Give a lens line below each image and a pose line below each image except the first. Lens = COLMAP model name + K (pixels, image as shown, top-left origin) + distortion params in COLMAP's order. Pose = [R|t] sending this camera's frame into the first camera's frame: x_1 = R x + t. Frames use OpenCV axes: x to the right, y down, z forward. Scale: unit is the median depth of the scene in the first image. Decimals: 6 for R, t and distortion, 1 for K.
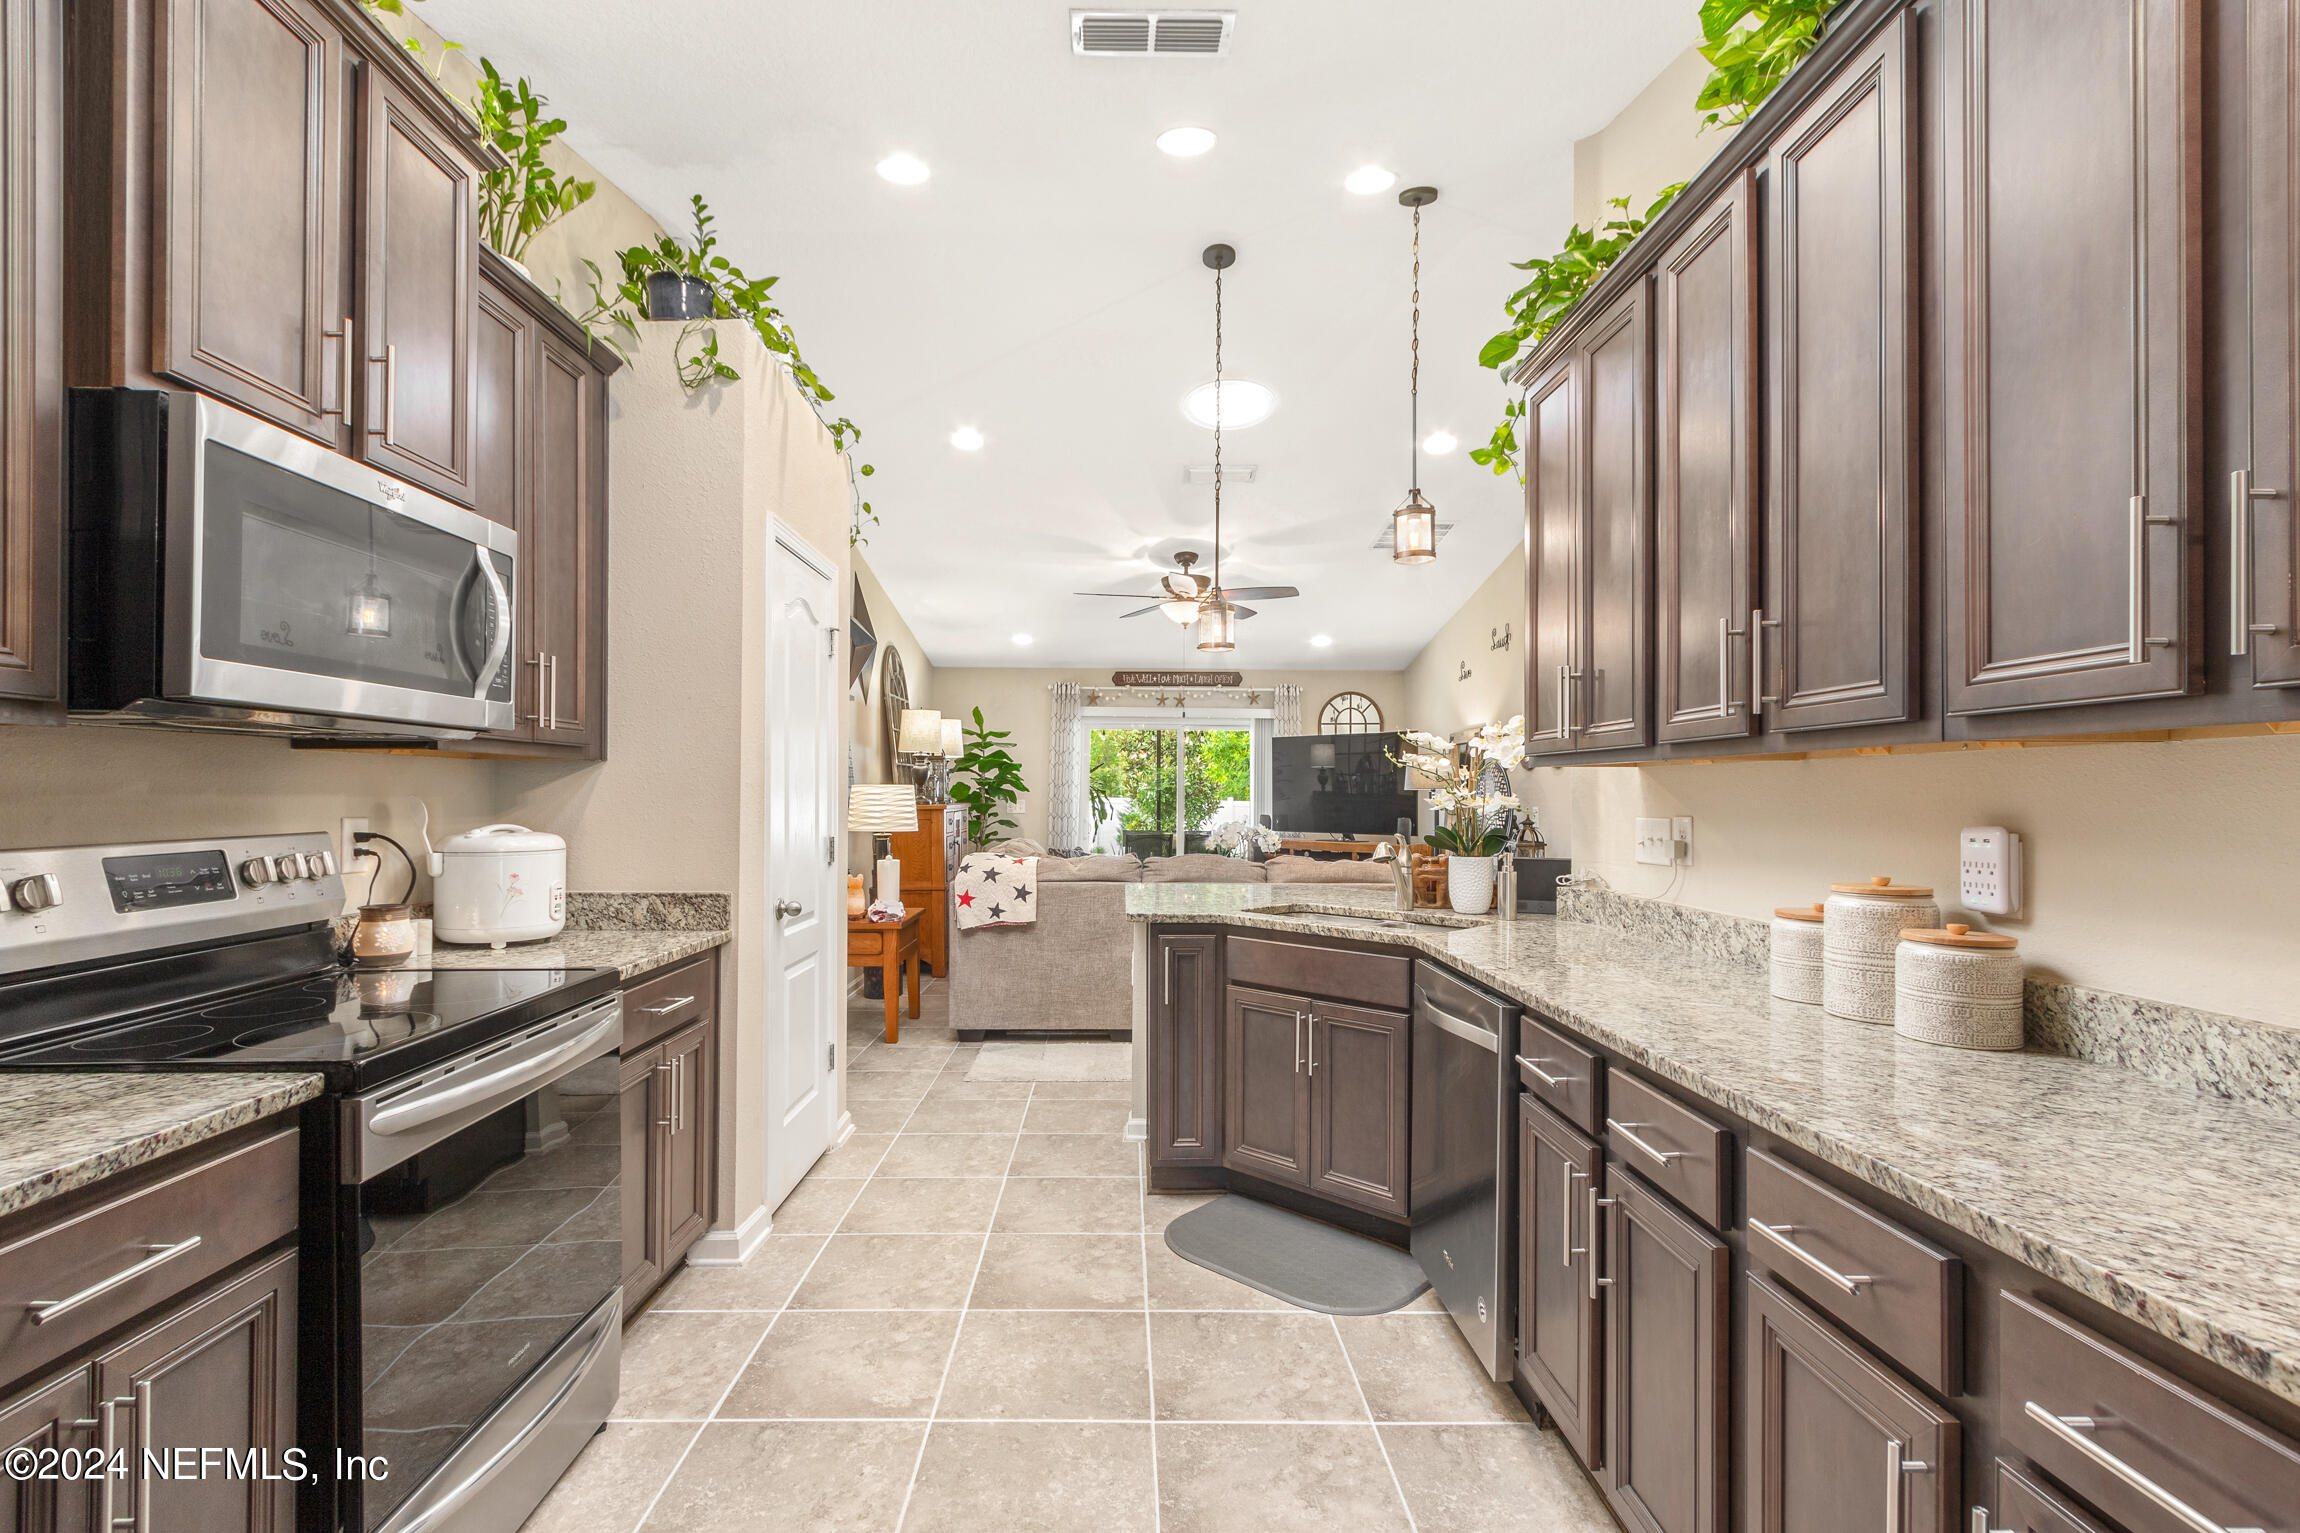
lens RADIAL K [[1057.4, 0, 1159.3], [0, 1057.4, 789.5], [0, 0, 1]] dist [0.002625, -0.000440]
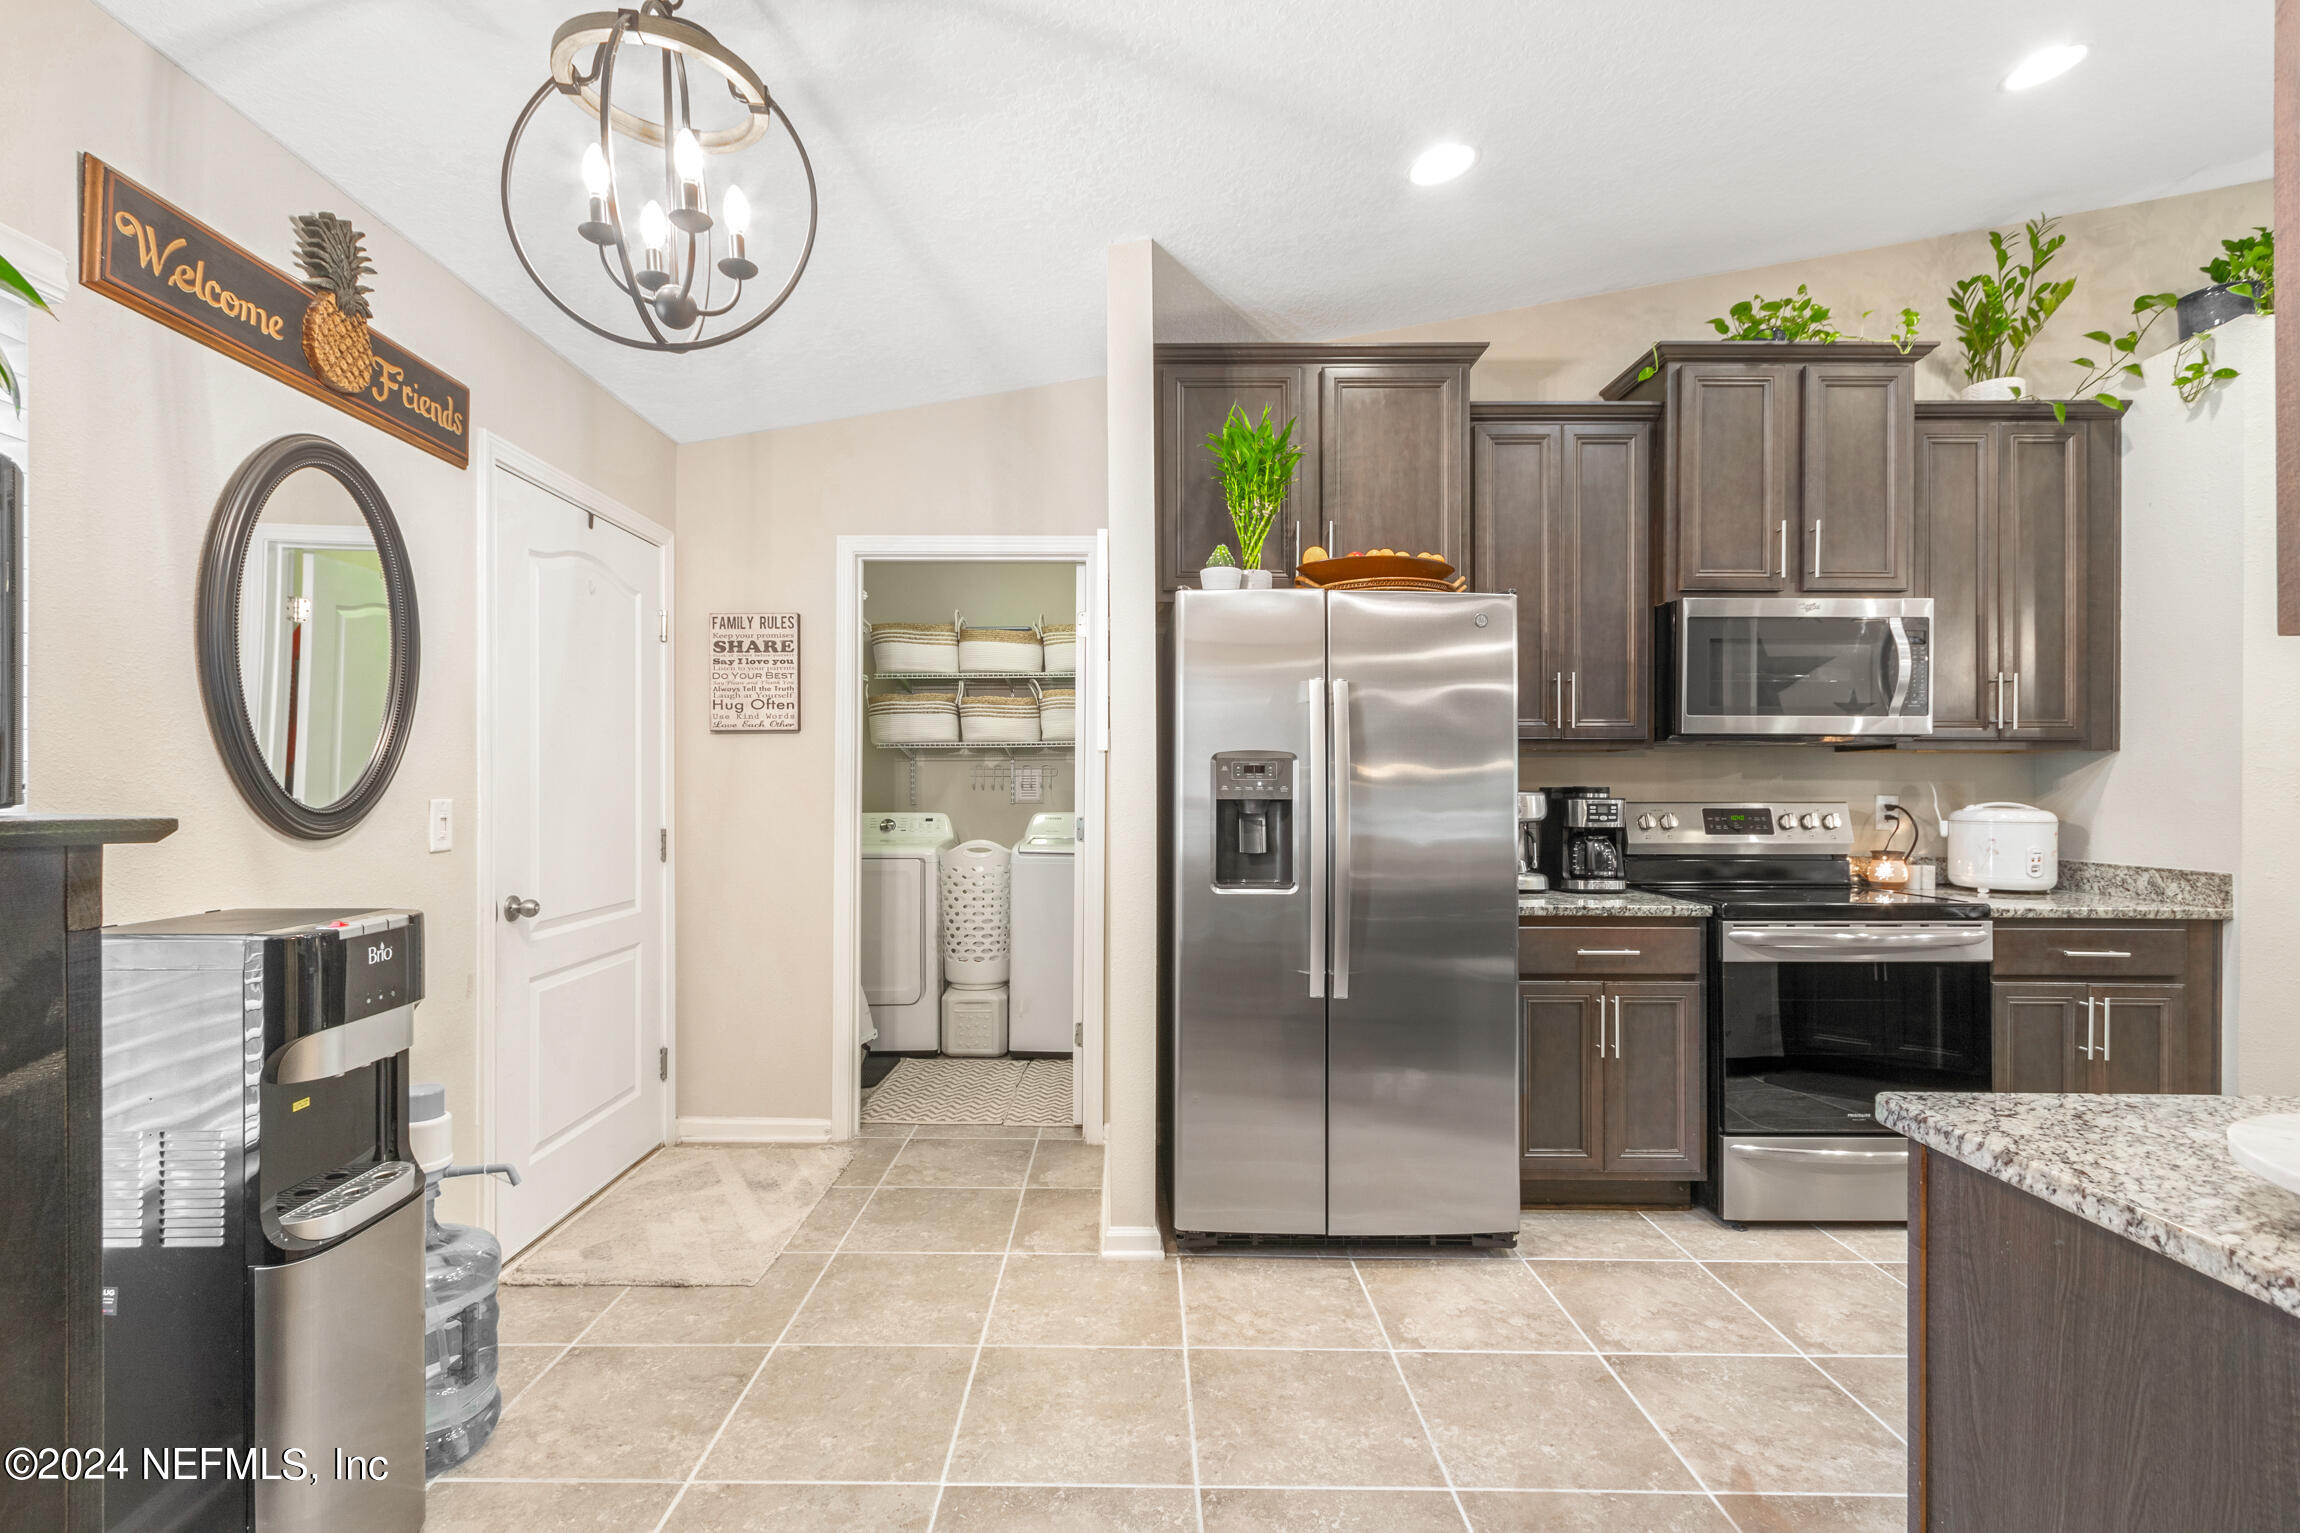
lens RADIAL K [[1057.4, 0, 1153.3], [0, 1057.4, 777.9], [0, 0, 1]] dist [0.002625, -0.000440]
pose [[0.012393, -0.012887, -0.999840, 0.741388], [0.000268, 0.999917, -0.012884, 0.020415], [0.999923, -0.000108, 0.012395, -0.083301]]
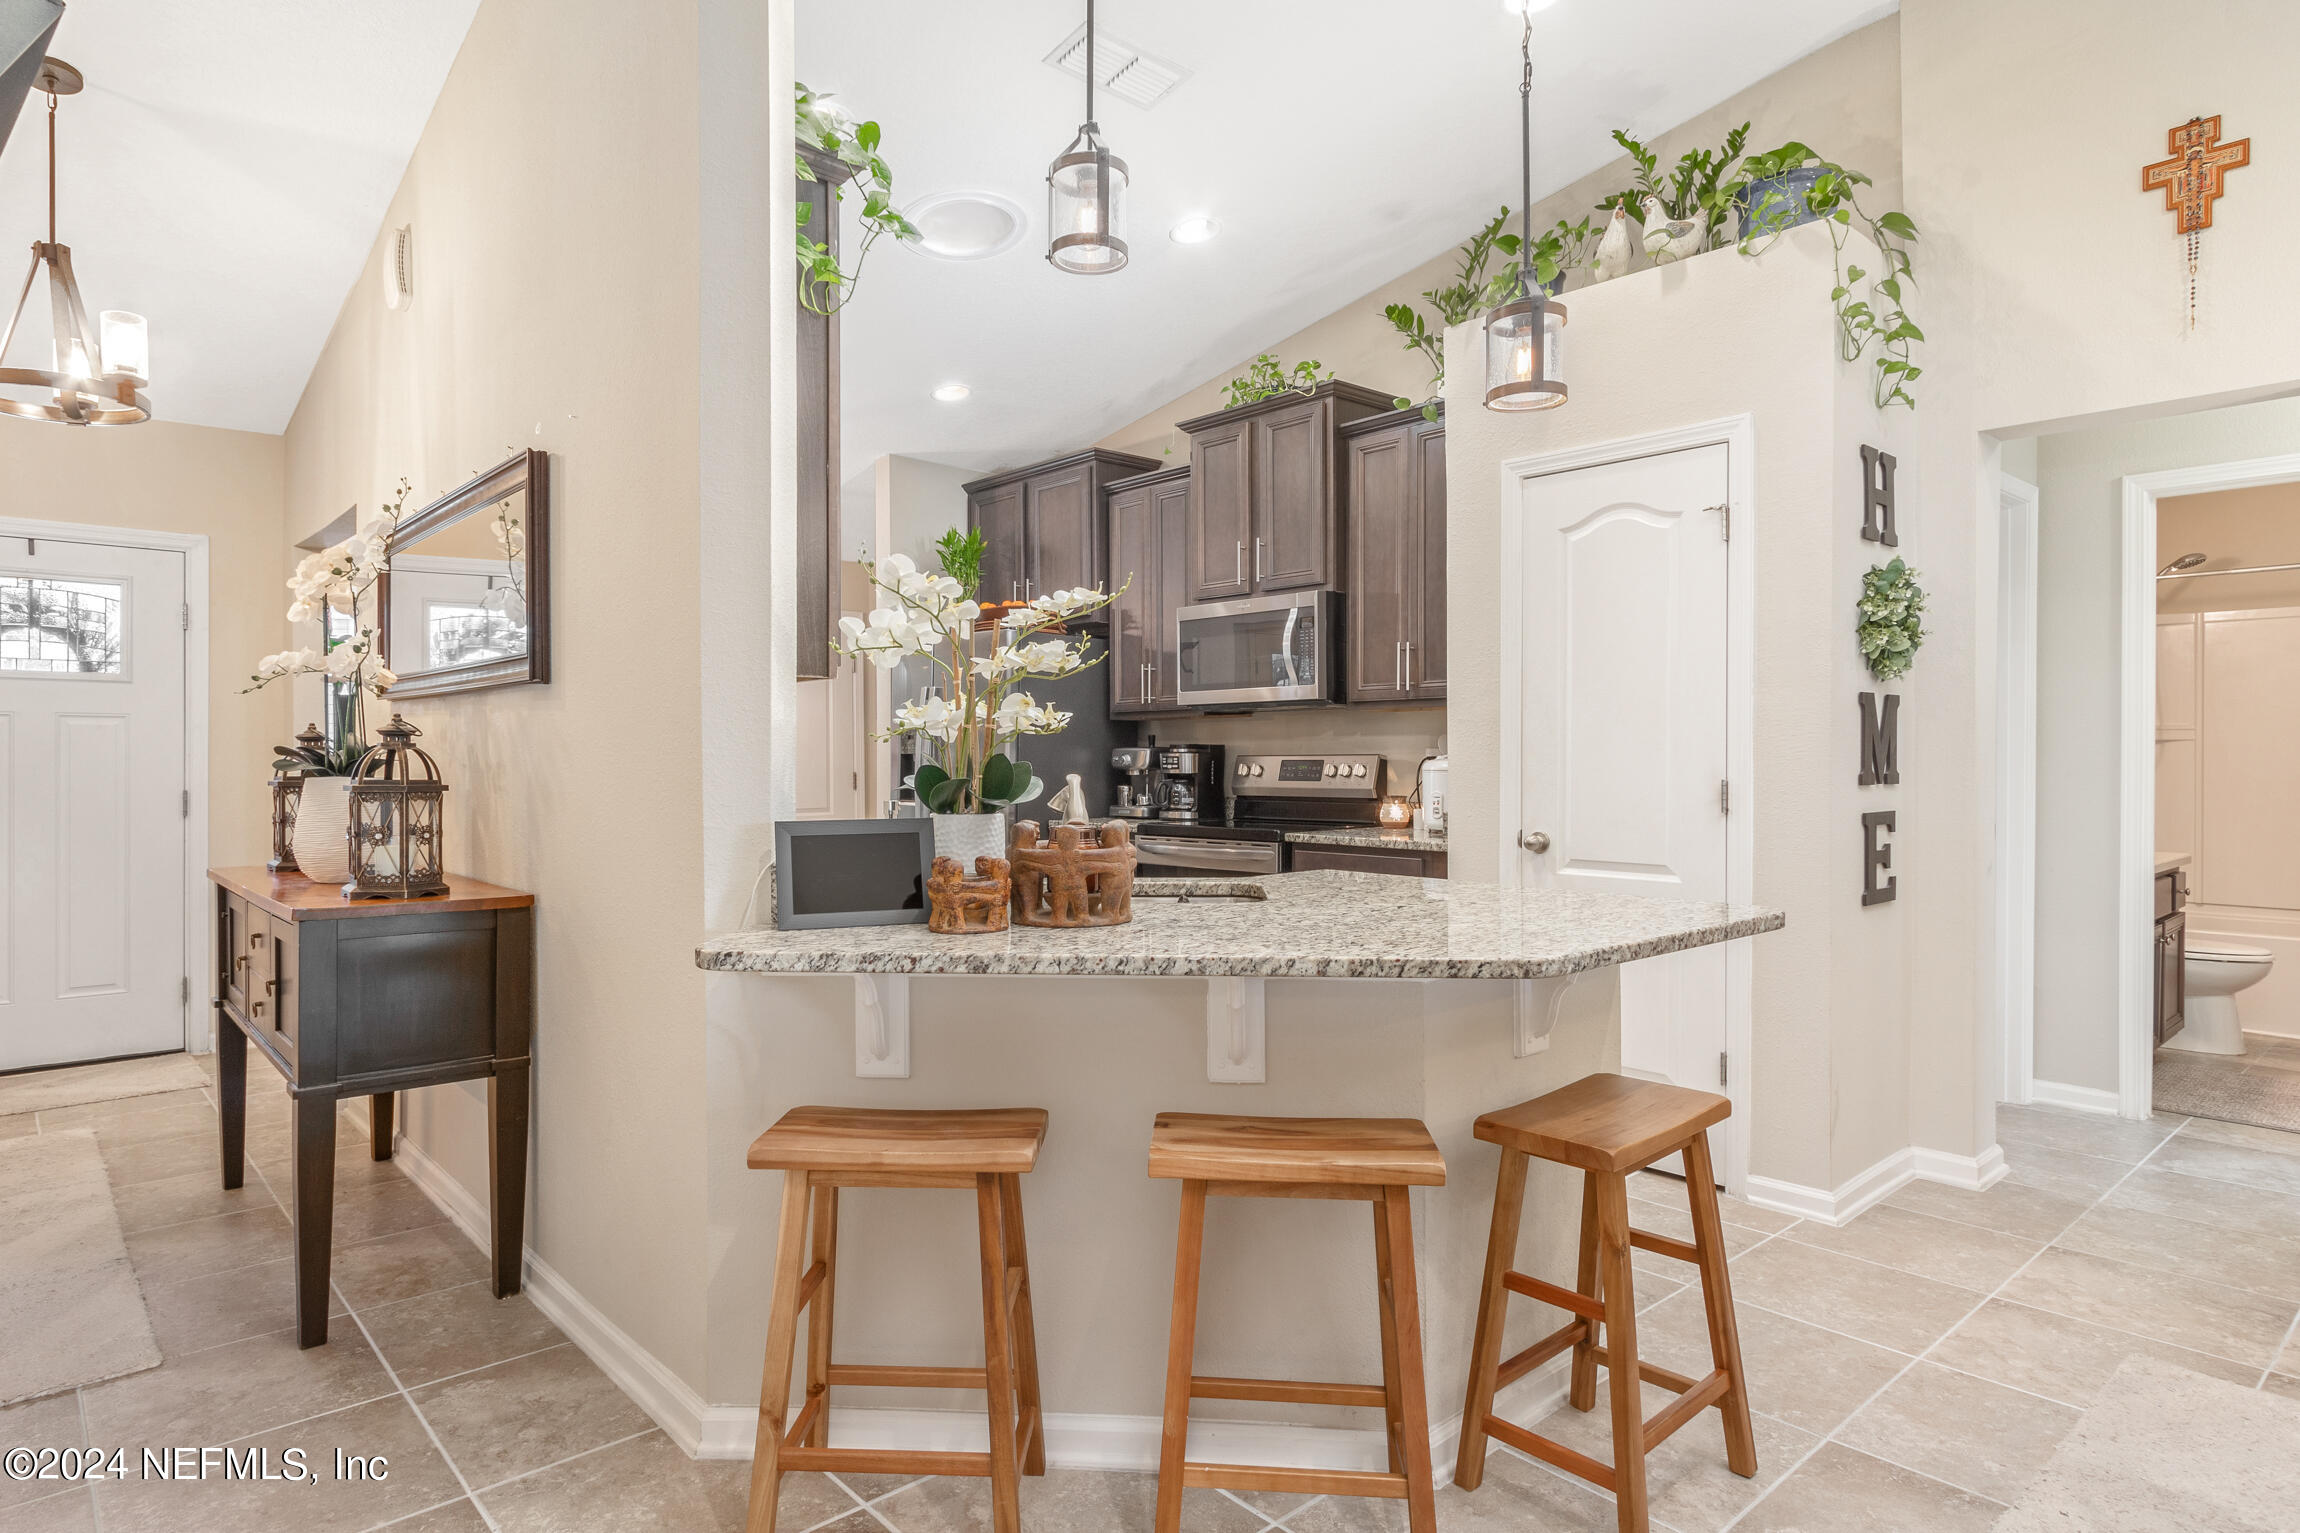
lens RADIAL K [[1277.6, 0, 1150.7], [0, 1277.6, 758.8], [0, 0, 1]] dist [0.008450, 0.000870]
pose [[-0.728144, 0.007085, -0.685387, 0.977804], [0.014024, 0.999891, -0.004563, 0.046571], [0.685280, -0.012934, -0.728164, 2.069297]]
